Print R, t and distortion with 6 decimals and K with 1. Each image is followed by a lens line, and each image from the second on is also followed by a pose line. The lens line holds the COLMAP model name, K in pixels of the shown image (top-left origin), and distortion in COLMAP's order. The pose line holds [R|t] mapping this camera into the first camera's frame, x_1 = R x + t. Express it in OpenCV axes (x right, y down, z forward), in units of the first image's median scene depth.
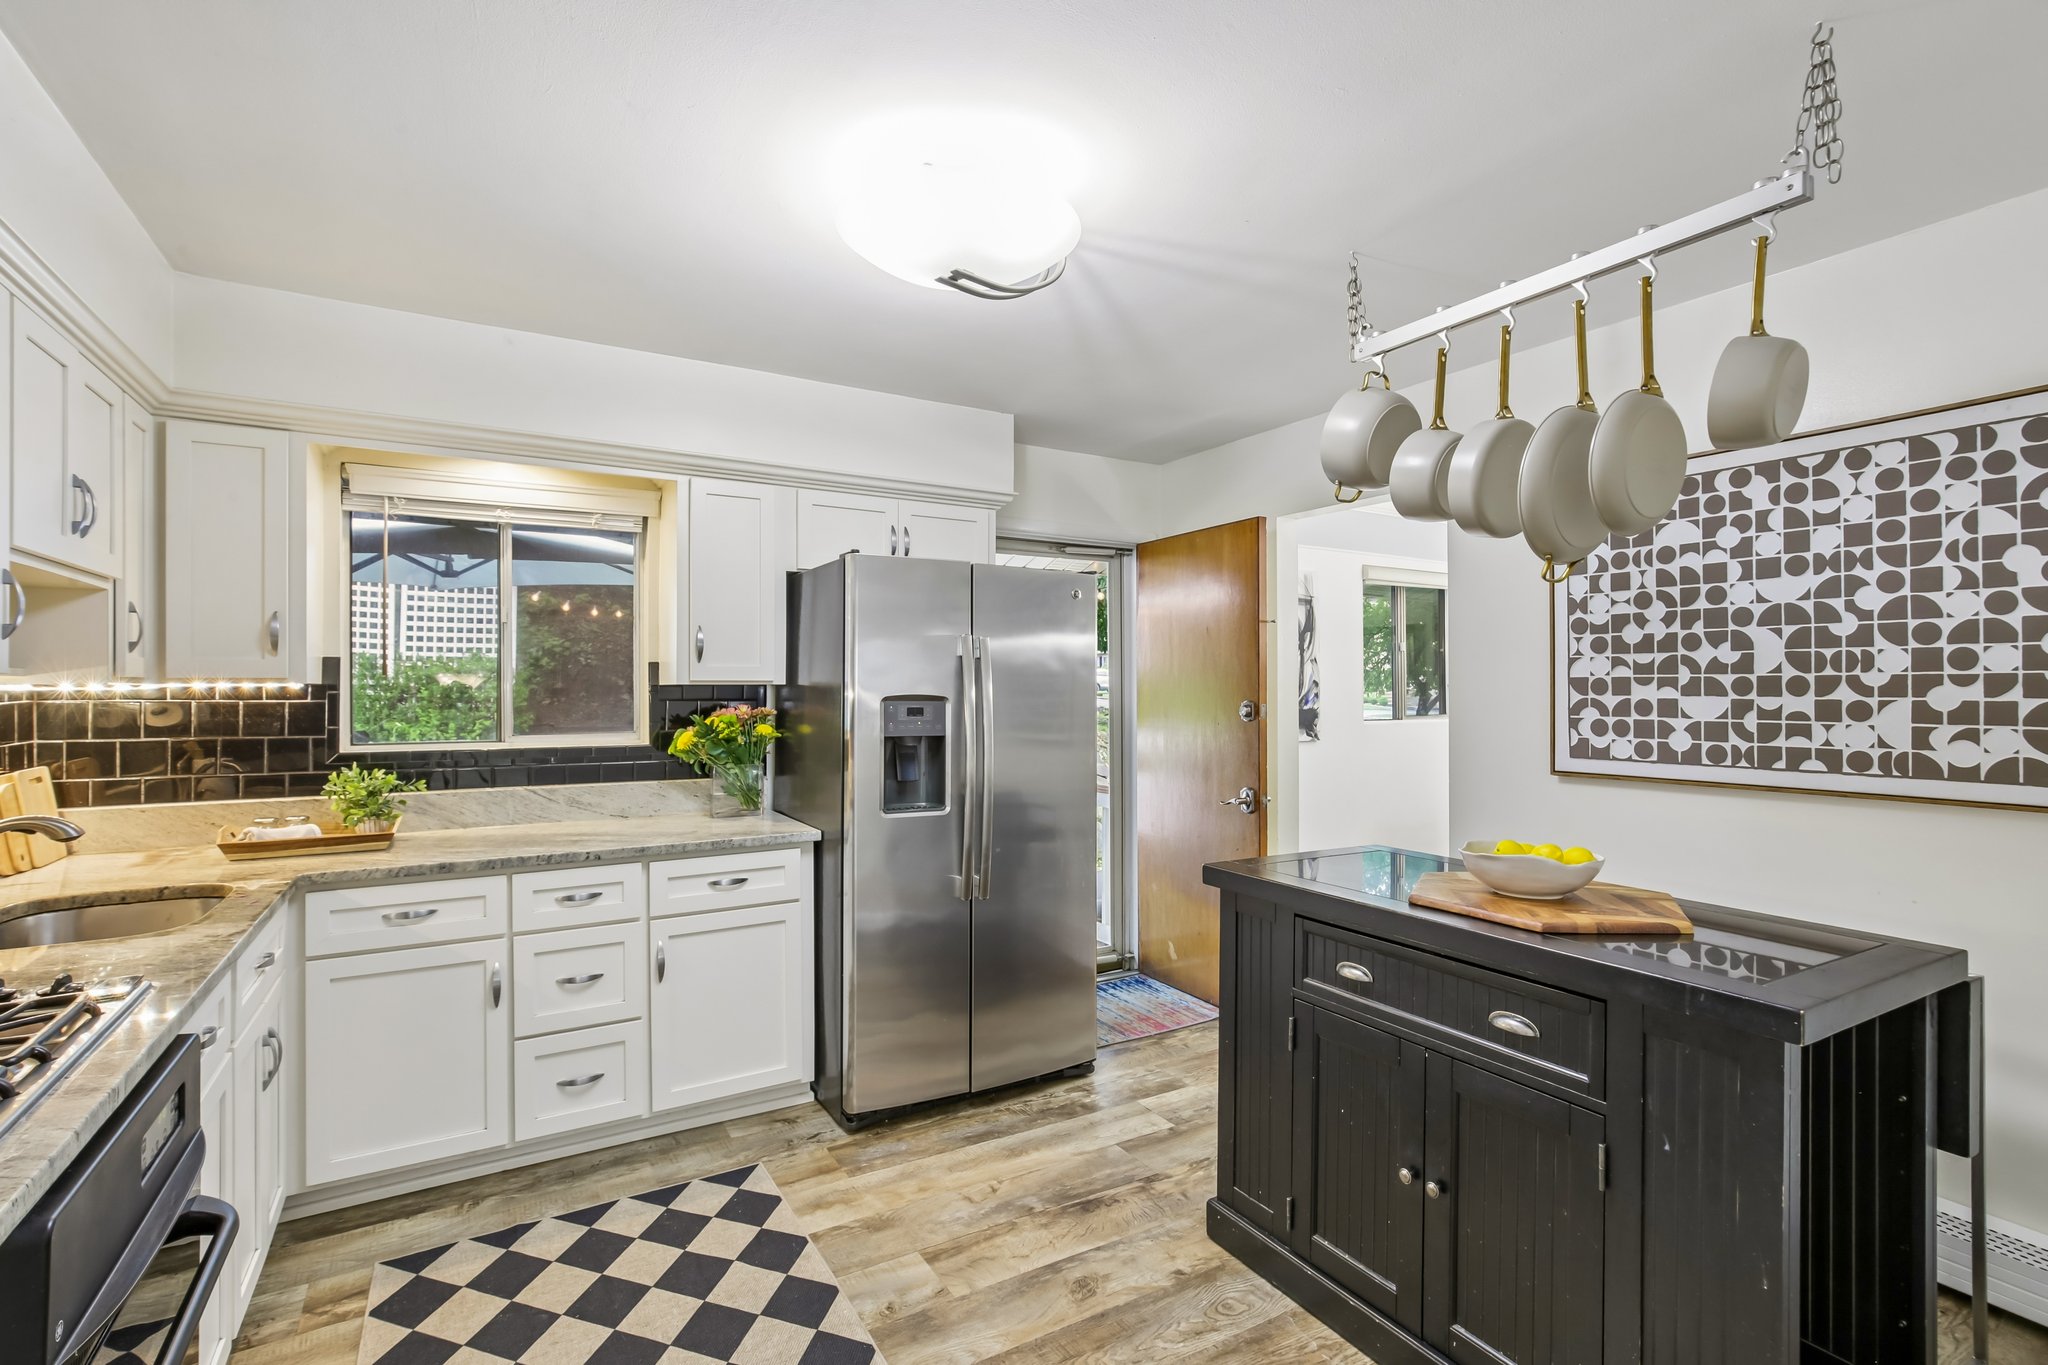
lens RADIAL K [[939.1, 0, 1016.1], [0, 939.1, 689.1], [0, 0, 1]] dist [-0.020966, 0.006996]
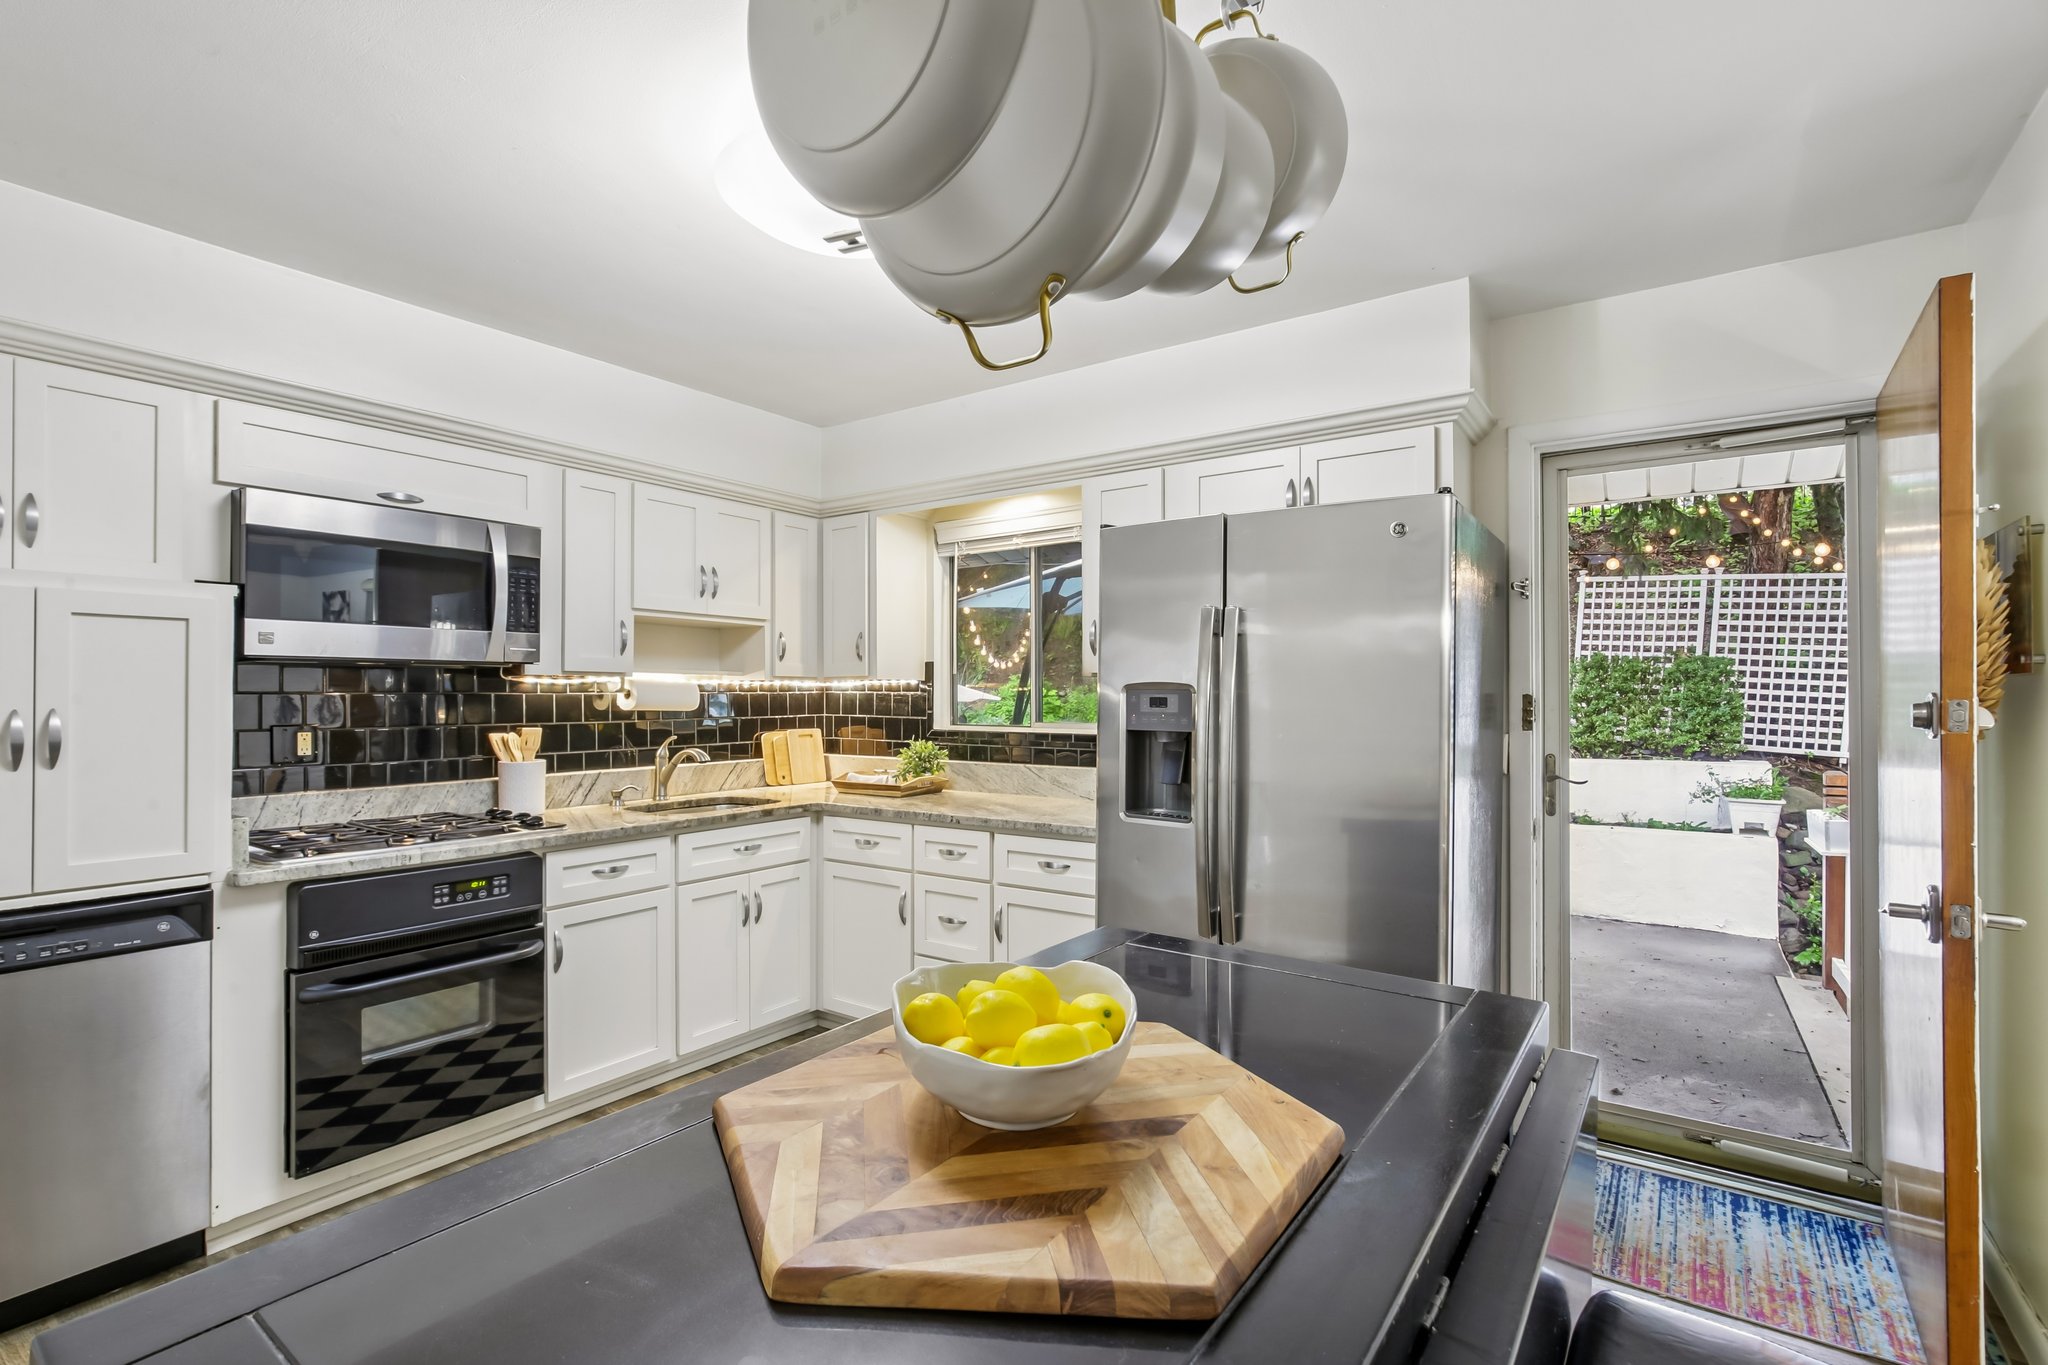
lens RADIAL K [[939.1, 0, 970.2], [0, 939.1, 694.3], [0, 0, 1]] dist [-0.020966, 0.006996]
pose [[0.382356, -0.000096, -0.924015, 0.622773], [0.003699, 0.999992, 0.001426, 0.014547], [0.924008, -0.003963, 0.382354, 0.520749]]
